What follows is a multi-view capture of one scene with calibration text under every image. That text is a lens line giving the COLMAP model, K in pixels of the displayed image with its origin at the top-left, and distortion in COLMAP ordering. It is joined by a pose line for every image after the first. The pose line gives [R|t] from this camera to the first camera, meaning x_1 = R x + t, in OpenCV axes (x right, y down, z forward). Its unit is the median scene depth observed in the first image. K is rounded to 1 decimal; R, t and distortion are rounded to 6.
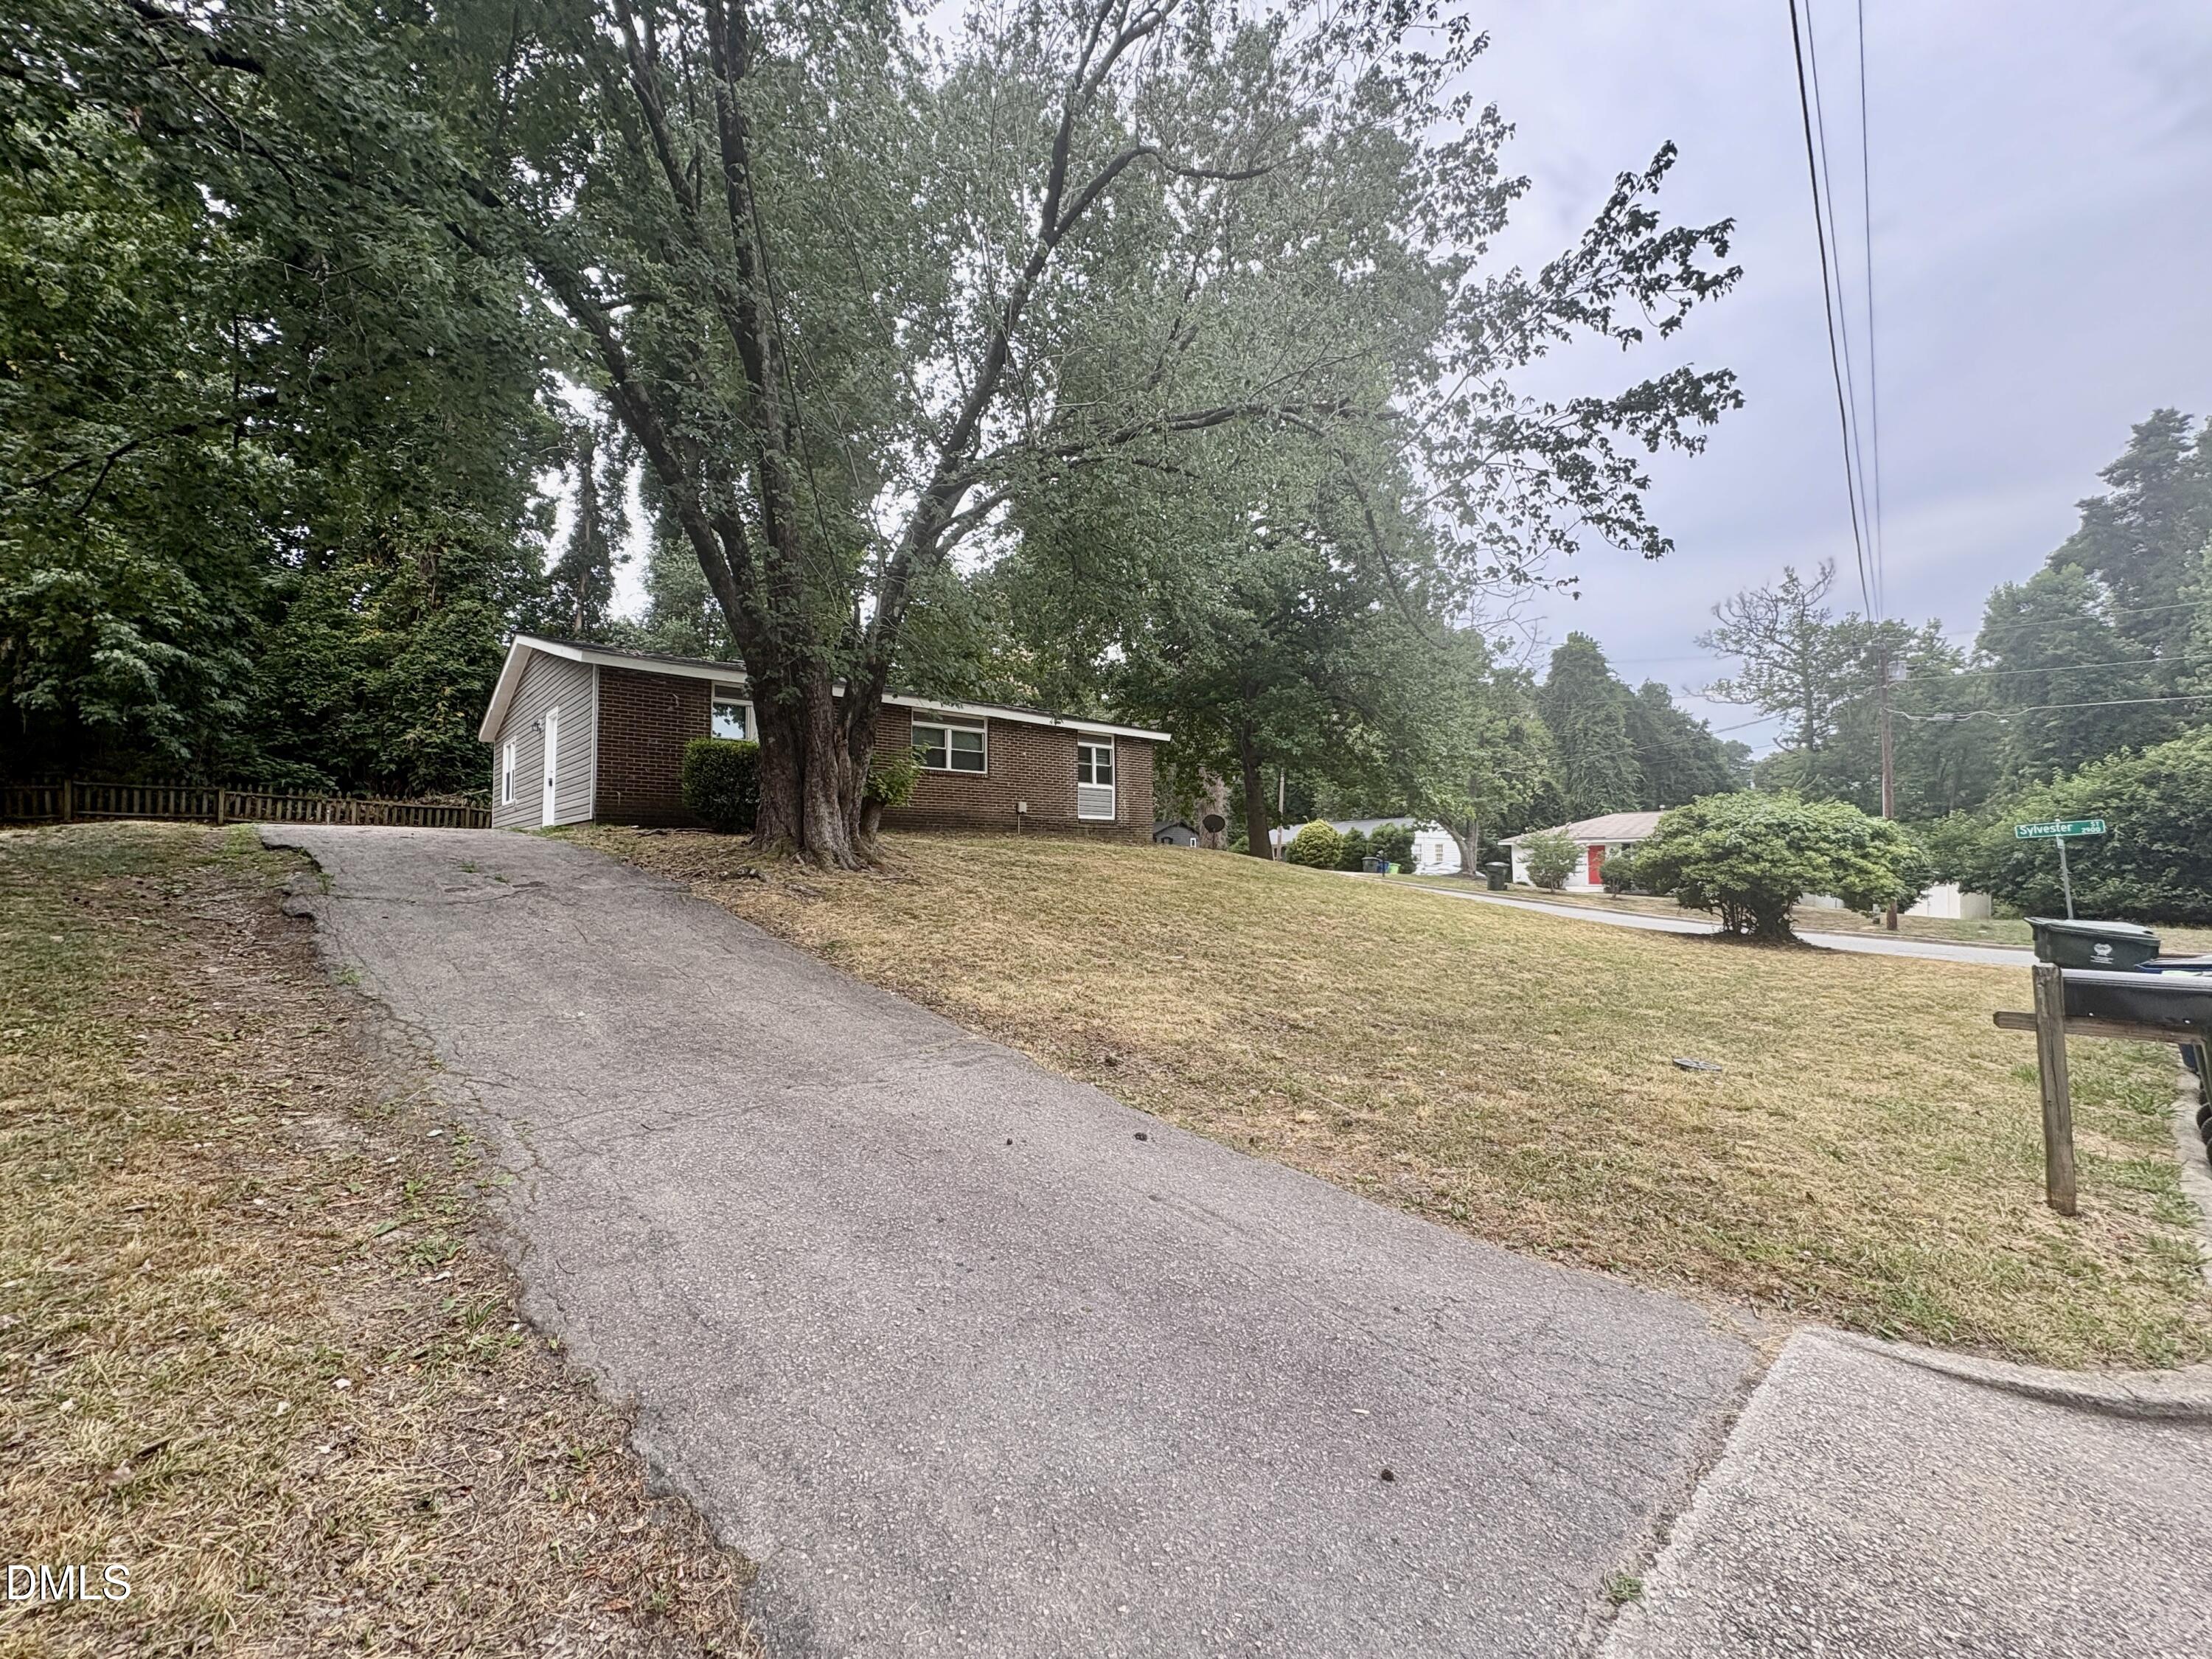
lens RADIAL K [[884.2, 0, 1110.4], [0, 884.2, 826.7], [0, 0, 1]] dist [0.002089, -0.000060]
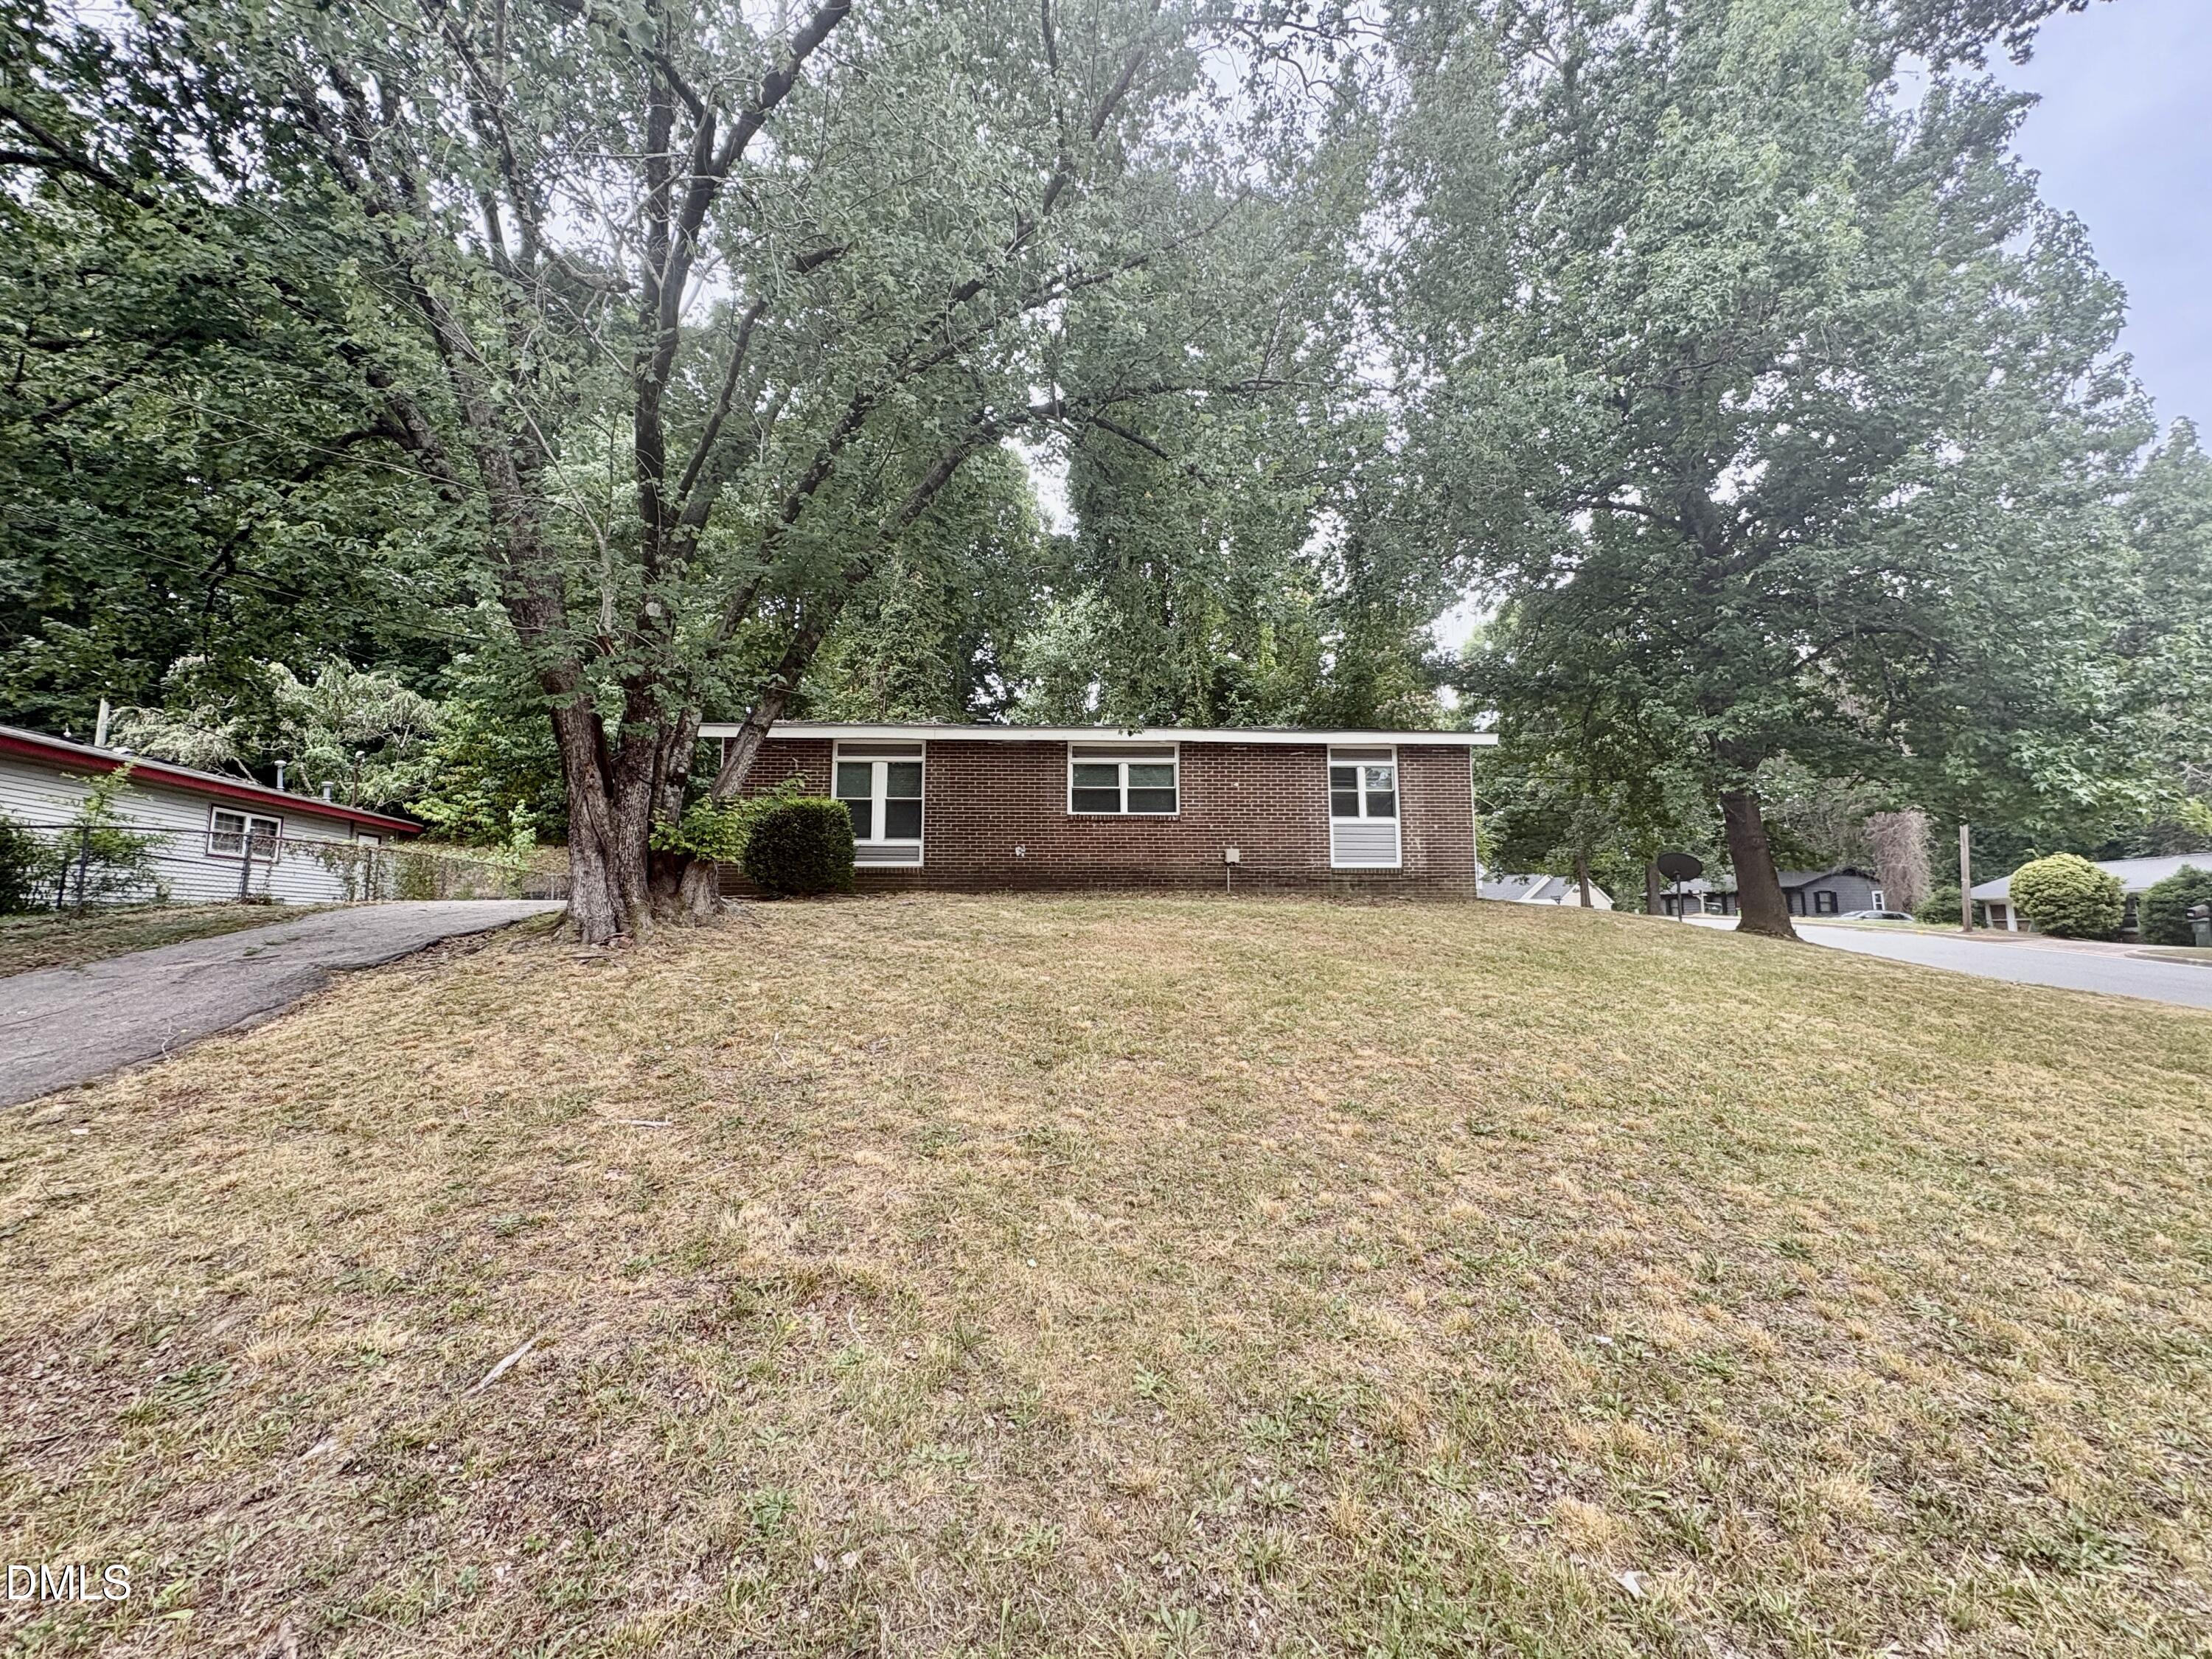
lens RADIAL K [[884.2, 0, 1110.4], [0, 884.2, 826.7], [0, 0, 1]] dist [0.002089, -0.000060]
pose [[0.758738, -0.066637, -0.647979, 0.307514], [0.024349, 0.996960, -0.074014, 0.006112], [0.650941, 0.040379, 0.758053, 0.365179]]
